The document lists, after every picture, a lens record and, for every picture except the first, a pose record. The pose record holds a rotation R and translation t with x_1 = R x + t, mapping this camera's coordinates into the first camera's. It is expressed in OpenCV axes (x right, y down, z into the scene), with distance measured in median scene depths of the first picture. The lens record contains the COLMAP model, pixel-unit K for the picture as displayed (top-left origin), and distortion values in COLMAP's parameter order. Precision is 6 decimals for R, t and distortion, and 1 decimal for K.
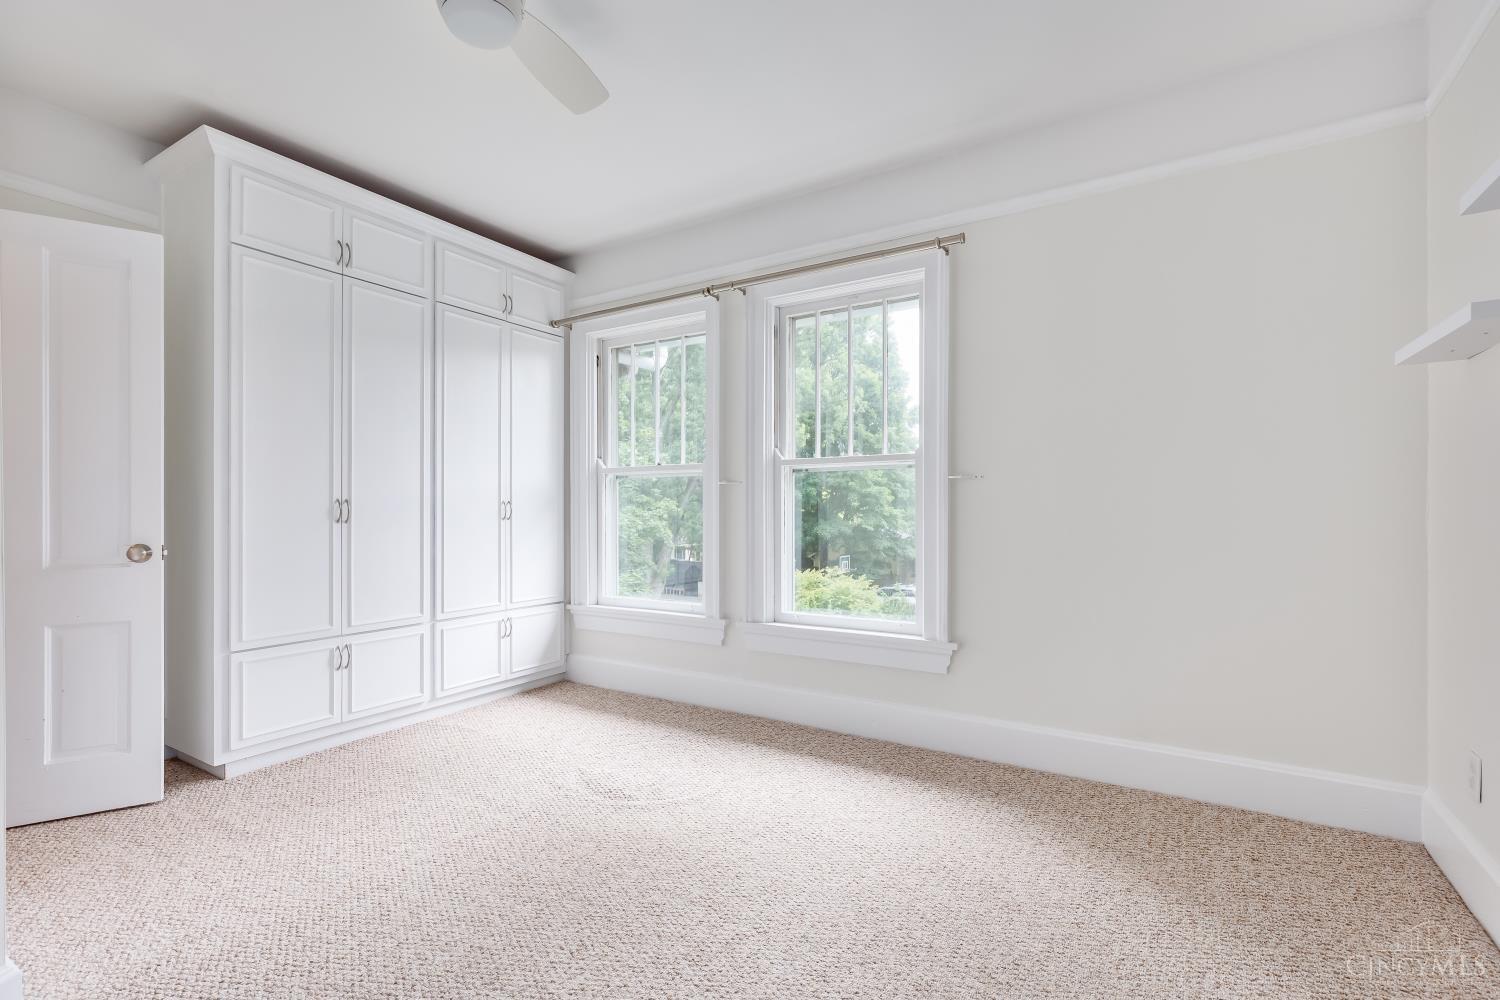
lens RADIAL K [[673.8, 0, 767.0], [0, 673.8, 504.5], [0, 0, 1]] dist [0.002839, -0.000009]
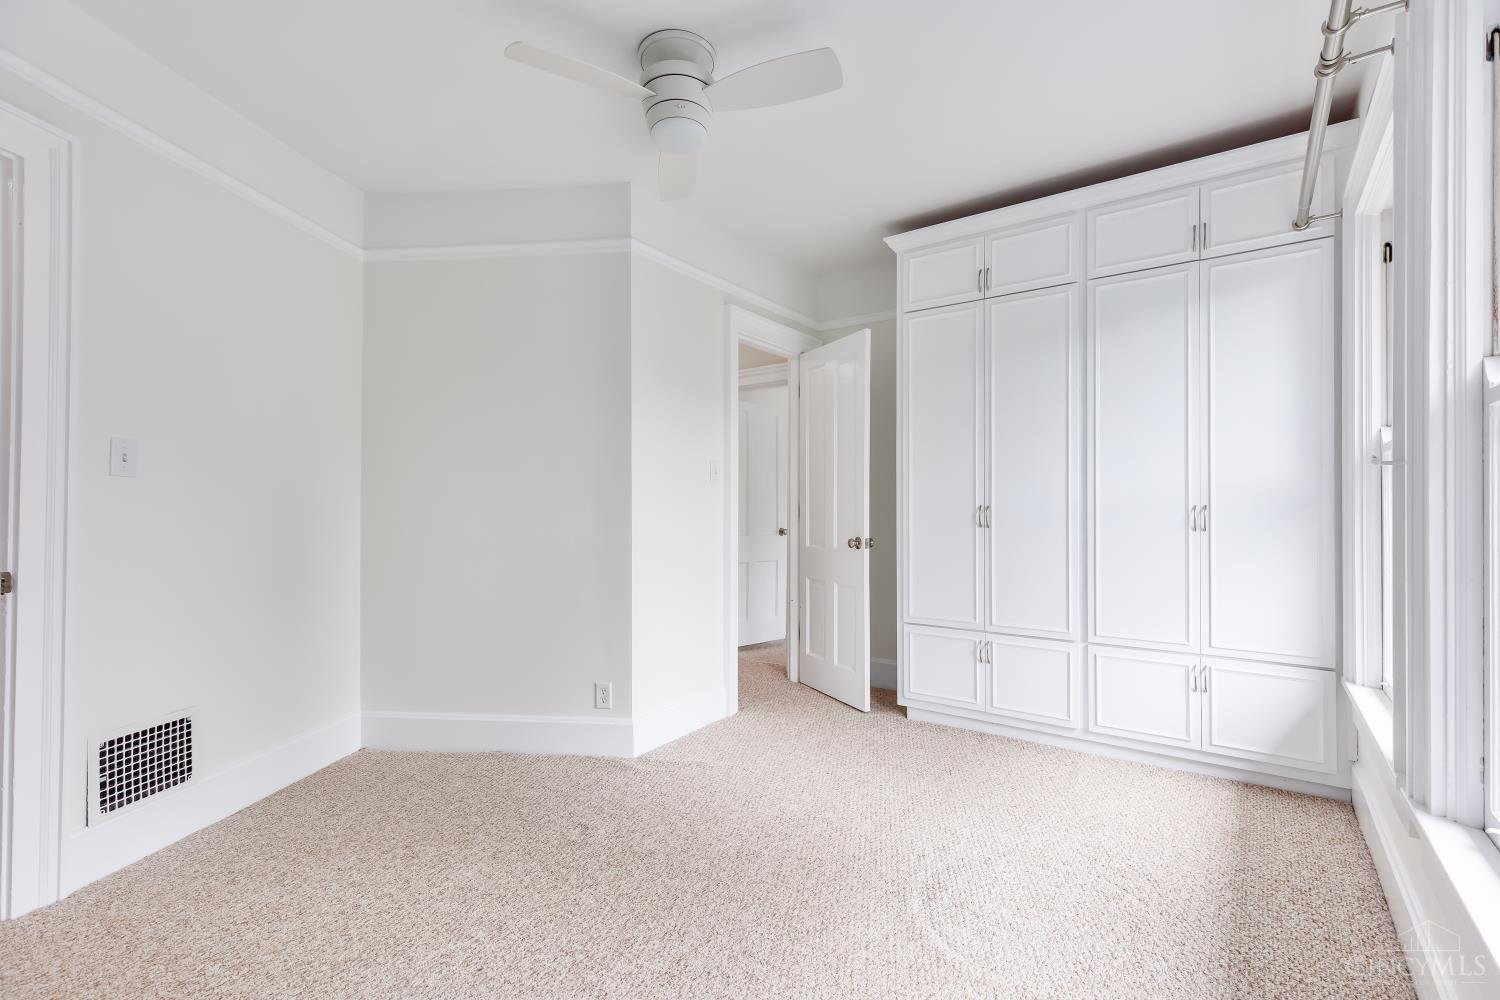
lens RADIAL K [[673.8, 0, 767.0], [0, 673.8, 504.5], [0, 0, 1]] dist [0.002839, -0.000009]
pose [[-0.082246, -0.010093, -0.996561, 0.472610], [0.002366, 0.999944, -0.010322, 0.000420], [0.996609, -0.003207, -0.082218, 0.731781]]
